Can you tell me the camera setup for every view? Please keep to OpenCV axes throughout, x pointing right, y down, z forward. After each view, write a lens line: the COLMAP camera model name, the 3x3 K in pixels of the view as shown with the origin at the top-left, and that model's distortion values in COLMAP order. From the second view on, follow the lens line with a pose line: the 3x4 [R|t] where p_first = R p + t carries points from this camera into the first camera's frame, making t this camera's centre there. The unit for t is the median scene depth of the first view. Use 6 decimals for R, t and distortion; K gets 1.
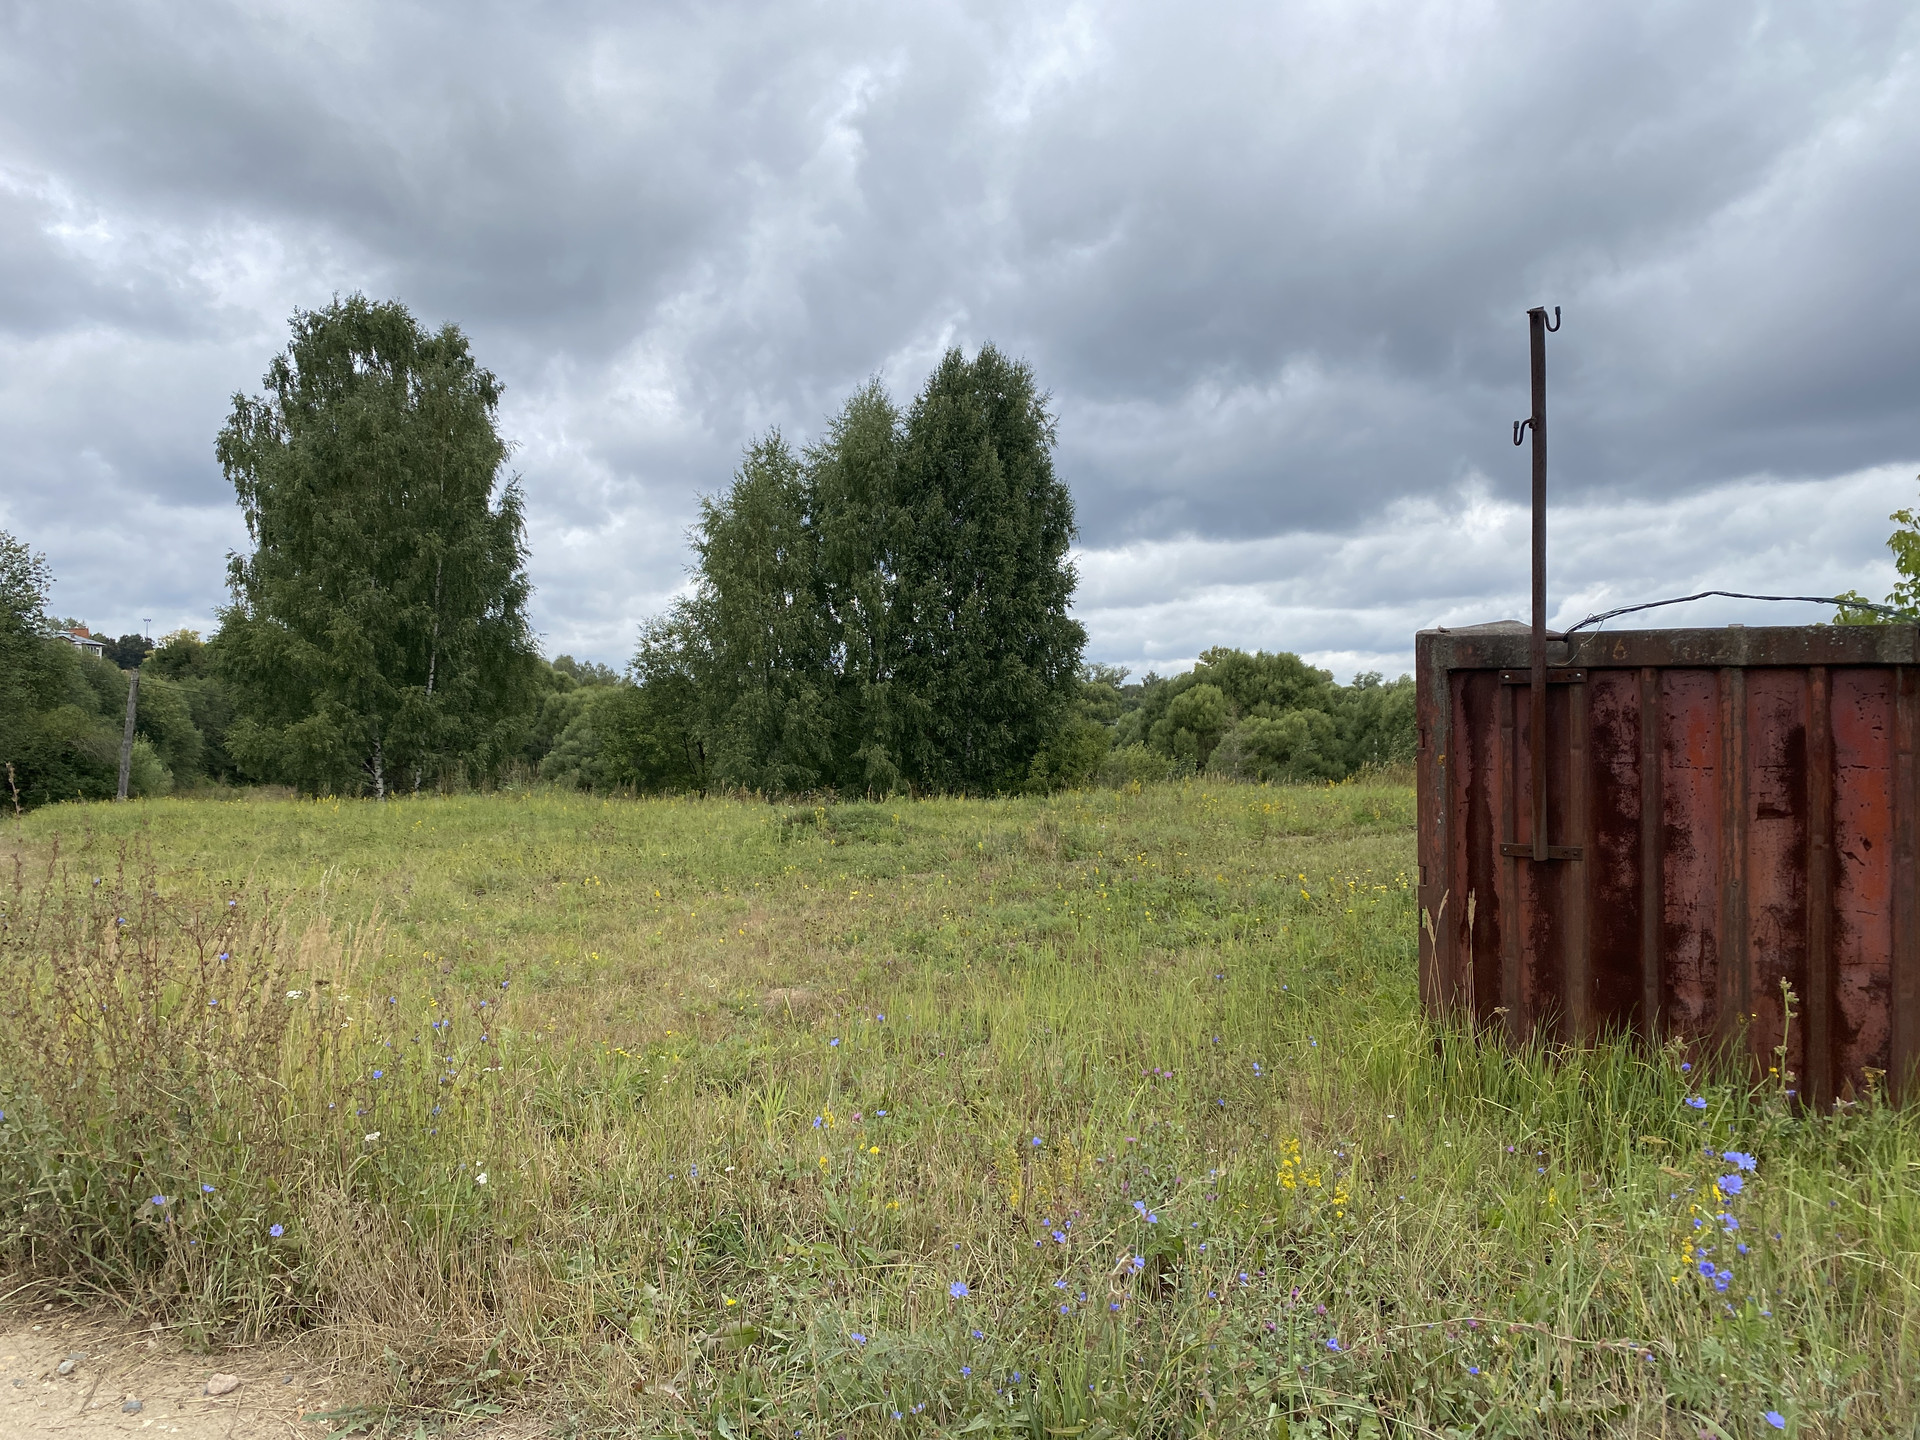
lens RADIAL K [[1504.2, 0, 915.3], [0, 1504.2, 697.2], [0, 0, 1]] dist [0.163961, -0.338321]
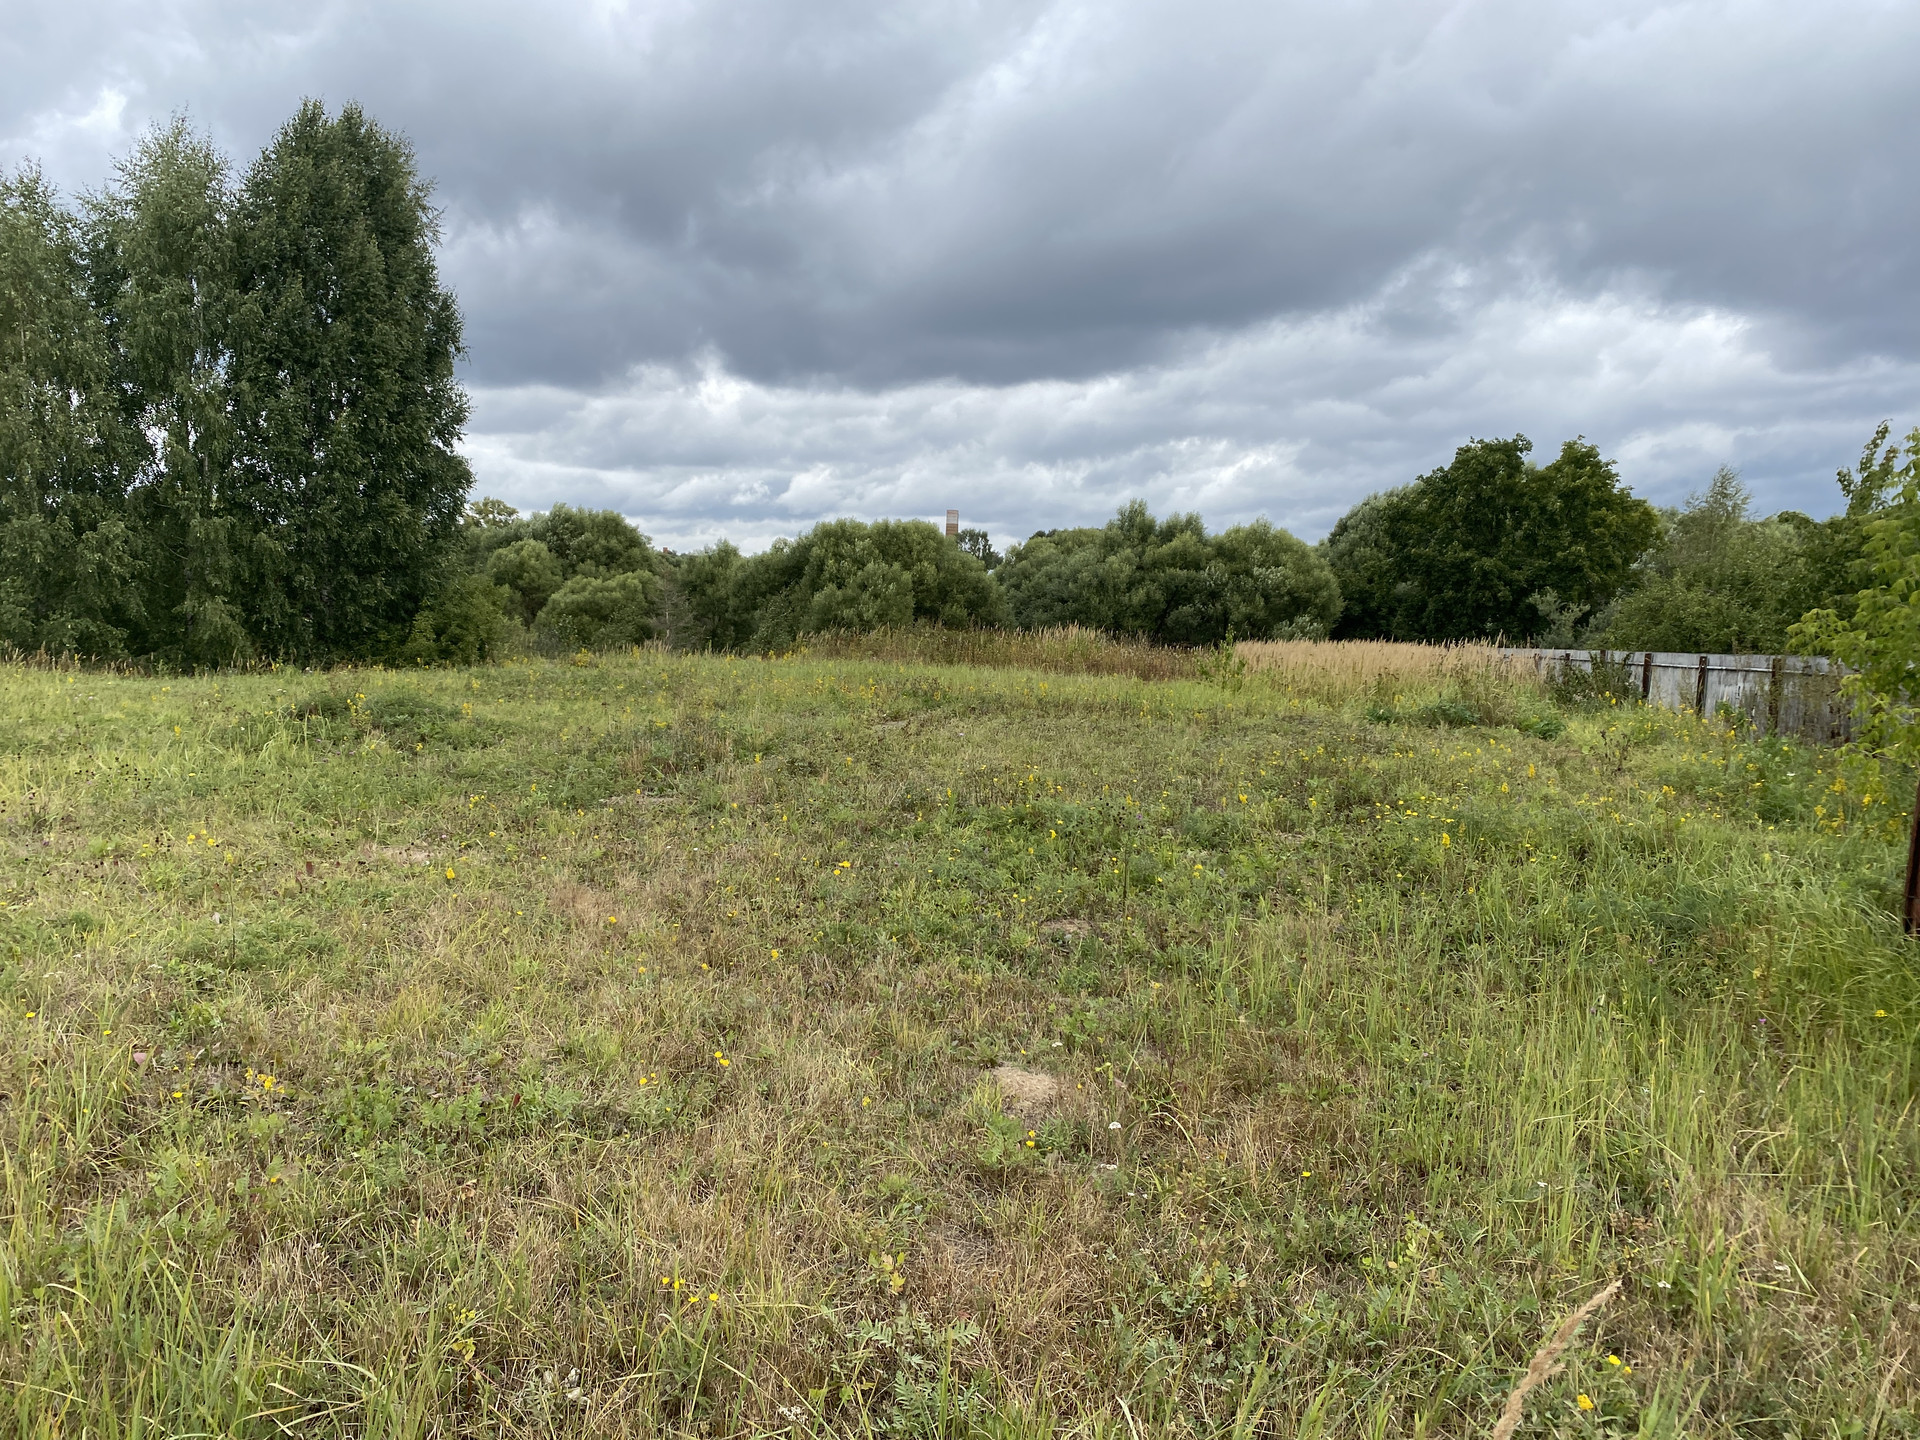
lens RADIAL K [[1487.8, 0, 960.0], [0, 1487.8, 720.0], [0, 0, 1]] dist [-0.003759, -0.005261]
pose [[0.851752, -0.009448, 0.523860, -0.096167], [-0.048019, 0.994222, 0.096006, 0.002460], [-0.521740, -0.106929, 0.846377, 0.131017]]
